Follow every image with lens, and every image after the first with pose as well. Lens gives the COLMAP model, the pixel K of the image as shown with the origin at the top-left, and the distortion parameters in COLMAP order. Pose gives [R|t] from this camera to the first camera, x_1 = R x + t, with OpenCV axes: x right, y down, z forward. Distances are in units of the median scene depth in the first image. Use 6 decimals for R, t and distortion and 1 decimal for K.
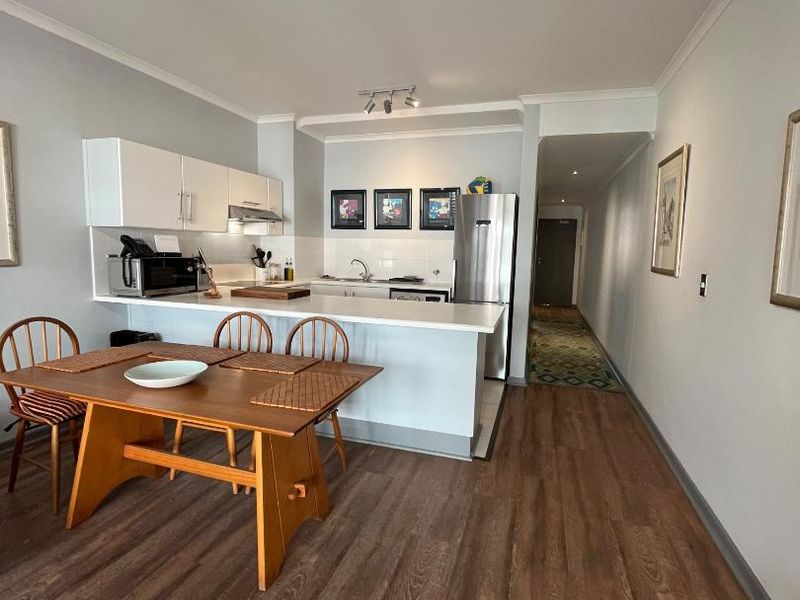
lens RADIAL K [[431.7, 0, 399.9], [0, 431.7, 296.9], [0, 0, 1]] dist [0.006844, 0.000496]
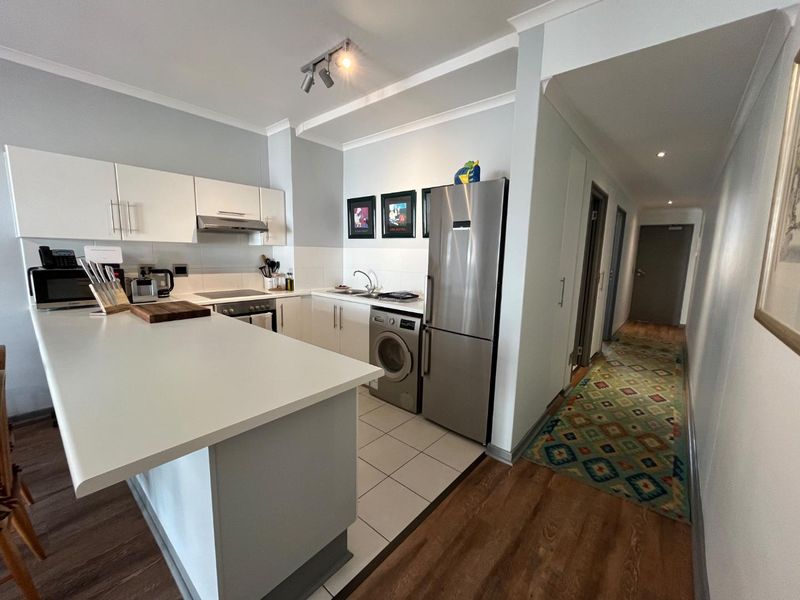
lens RADIAL K [[323.5, 0, 399.6], [0, 323.5, 299.4], [0, 0, 1]] dist [0.000041, -0.000324]
pose [[0.922280, 0.052664, -0.382917, 0.268534], [-0.045430, 0.998577, 0.027919, -0.050446], [0.383842, -0.008353, 0.923361, 0.403354]]
